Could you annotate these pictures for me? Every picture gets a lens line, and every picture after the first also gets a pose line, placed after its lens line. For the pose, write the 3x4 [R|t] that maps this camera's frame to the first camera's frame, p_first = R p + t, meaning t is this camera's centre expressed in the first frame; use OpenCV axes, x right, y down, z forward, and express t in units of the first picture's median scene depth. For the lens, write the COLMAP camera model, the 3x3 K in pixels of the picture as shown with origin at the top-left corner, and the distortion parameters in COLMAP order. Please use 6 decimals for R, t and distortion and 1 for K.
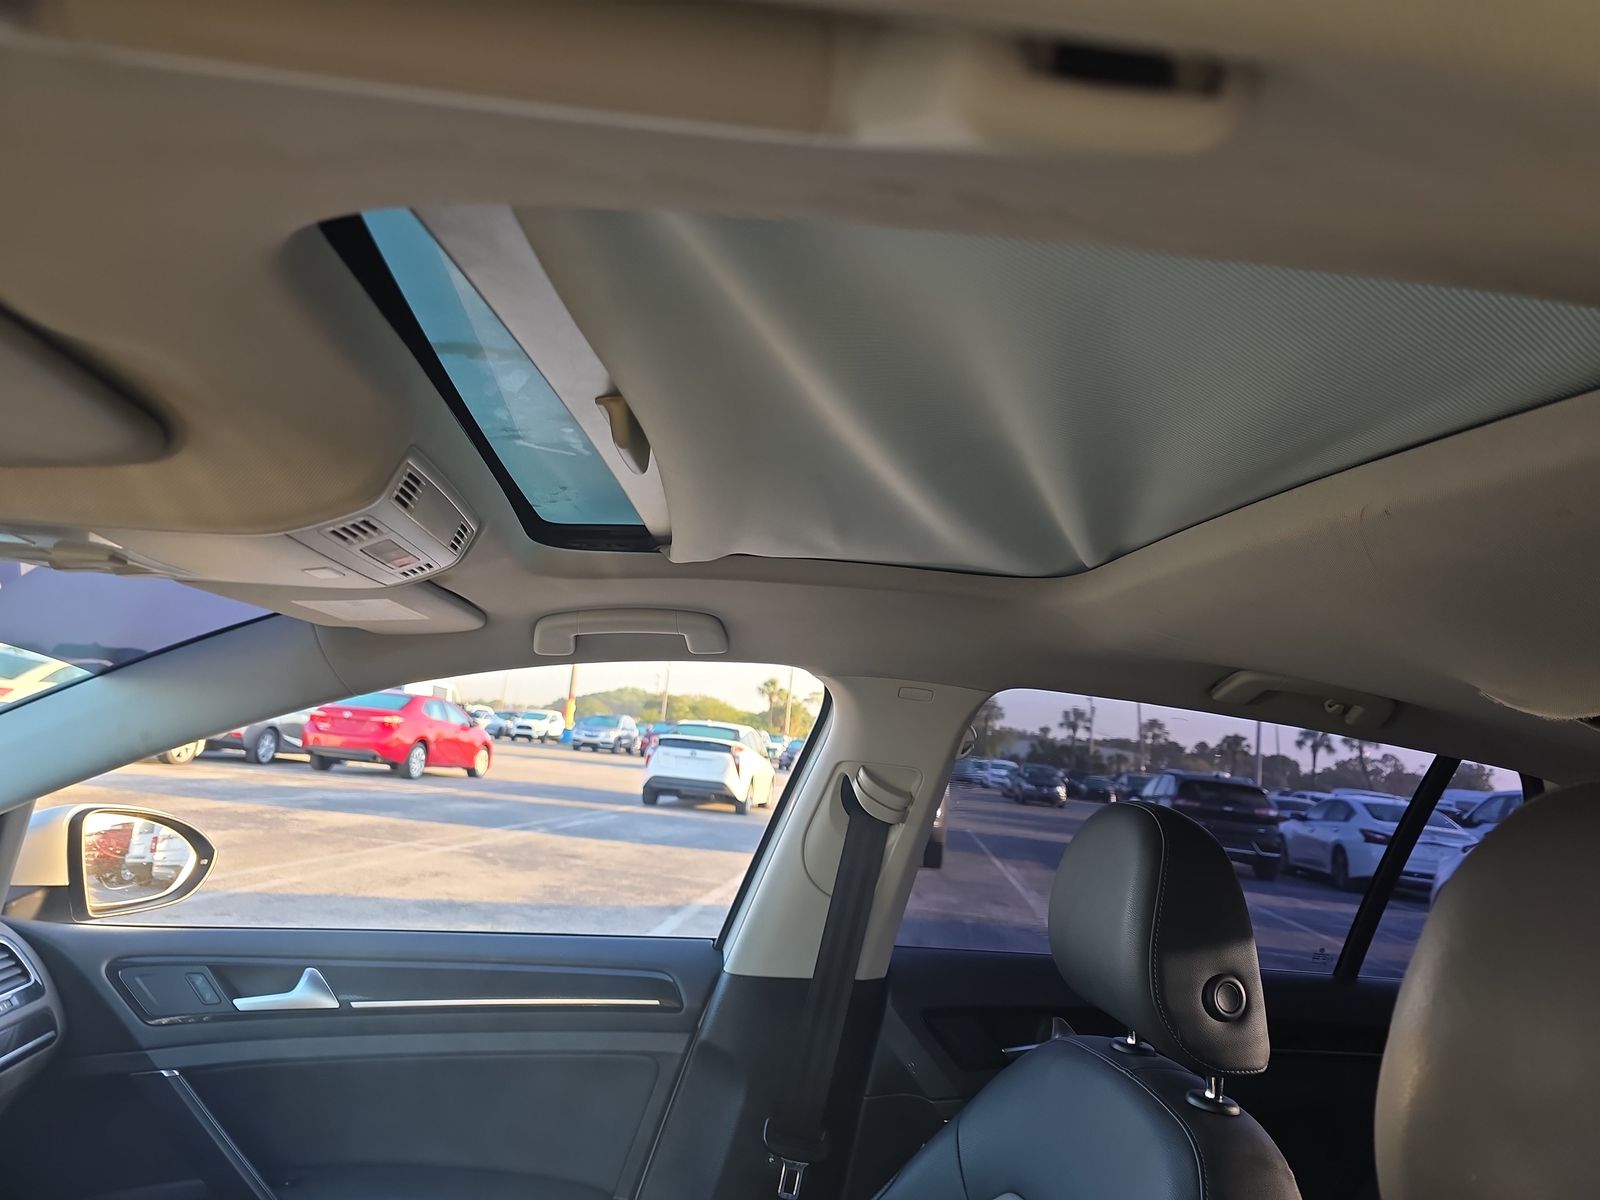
lens RADIAL K [[1064.0, 0, 797.3], [0, 1064.0, 598.9], [0, 0, 1]] dist [0.020538, -0.008058]
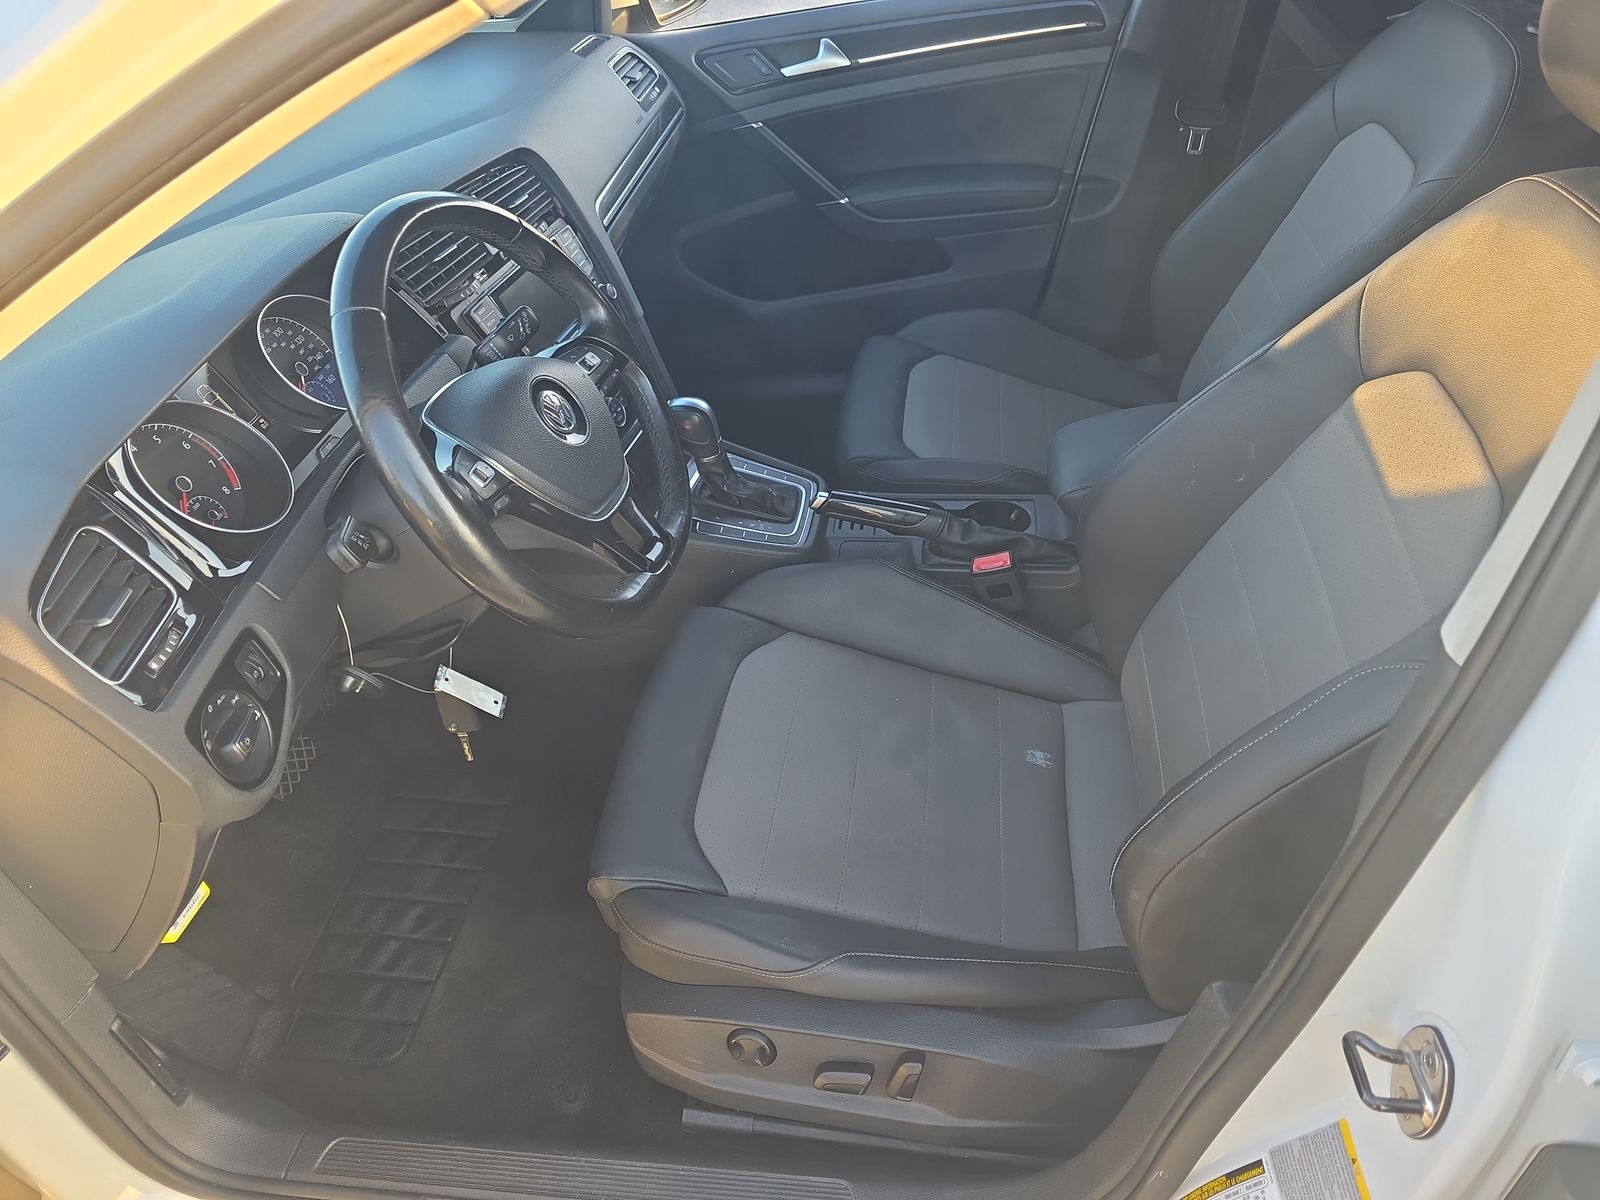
lens RADIAL K [[1064.0, 0, 800.3], [0, 1064.0, 592.0], [0, 0, 1]] dist [0.020538, -0.008058]
pose [[0.945990, 0.009558, -0.324055, -0.034471], [0.232874, 0.675386, 0.699731, -0.141885], [0.225551, -0.737402, 0.636683, -0.401278]]
